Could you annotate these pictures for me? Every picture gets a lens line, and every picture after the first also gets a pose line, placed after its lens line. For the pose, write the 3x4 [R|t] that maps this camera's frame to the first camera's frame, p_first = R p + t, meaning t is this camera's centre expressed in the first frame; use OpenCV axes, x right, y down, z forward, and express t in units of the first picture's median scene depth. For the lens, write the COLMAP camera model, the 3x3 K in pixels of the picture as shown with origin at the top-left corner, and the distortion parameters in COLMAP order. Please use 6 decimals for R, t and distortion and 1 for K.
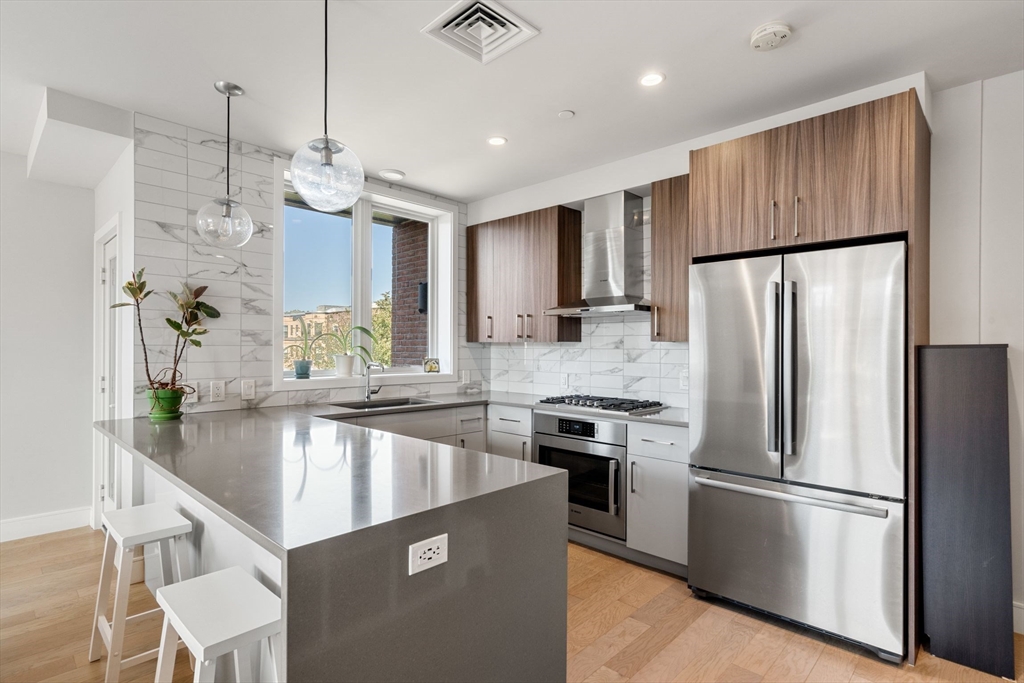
lens RADIAL K [[511.6, 0, 502.7], [0, 511.6, 346.9], [0, 0, 1]] dist [-0.001391, 0.002105]
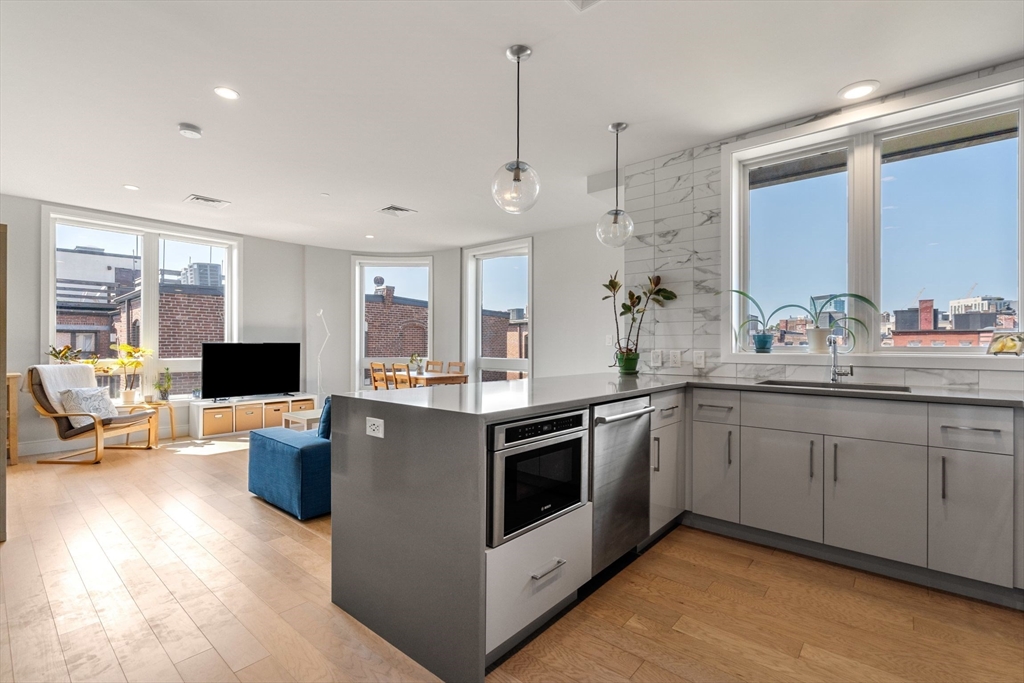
lens RADIAL K [[461.7, 0, 508.1], [0, 461.7, 342.2], [0, 0, 1]] dist [-0.007611, 0.003719]
pose [[0.056418, -0.011330, -0.998343, 0.483693], [-0.001825, 0.999933, -0.011451, 0.054252], [0.998406, 0.002468, 0.056394, 0.482864]]
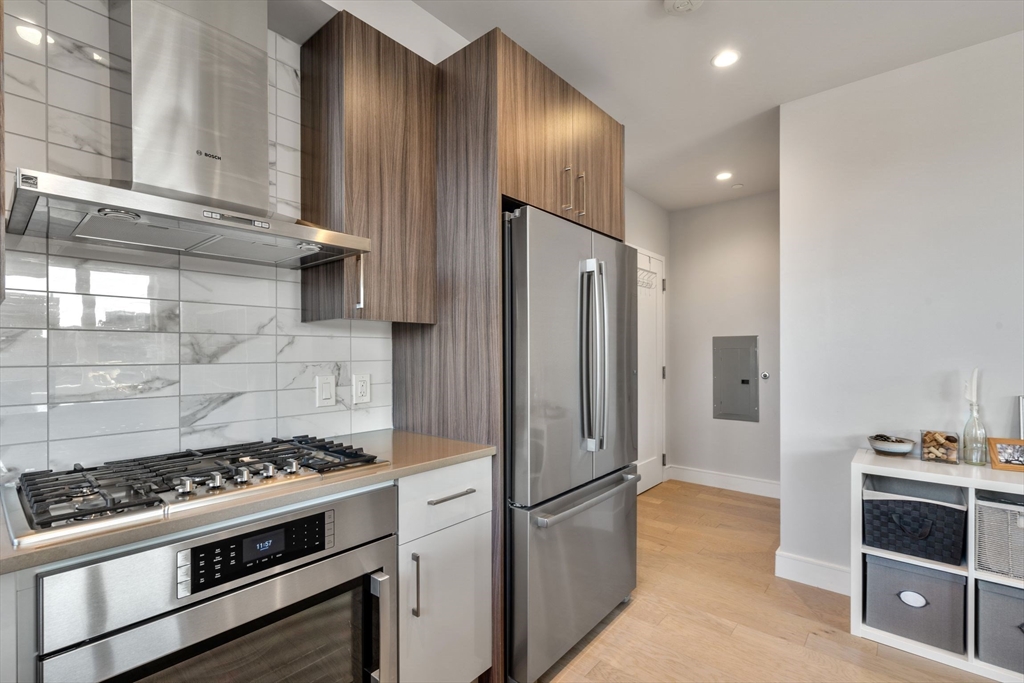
lens RADIAL K [[461.7, 0, 511.3], [0, 461.7, 355.0], [0, 0, 1]] dist [-0.007611, 0.003719]
pose [[-0.061020, -0.010107, 0.998085, -0.177506], [0.001260, 0.999947, 0.010203, 0.020912], [-0.998136, 0.001880, -0.061004, 0.826123]]
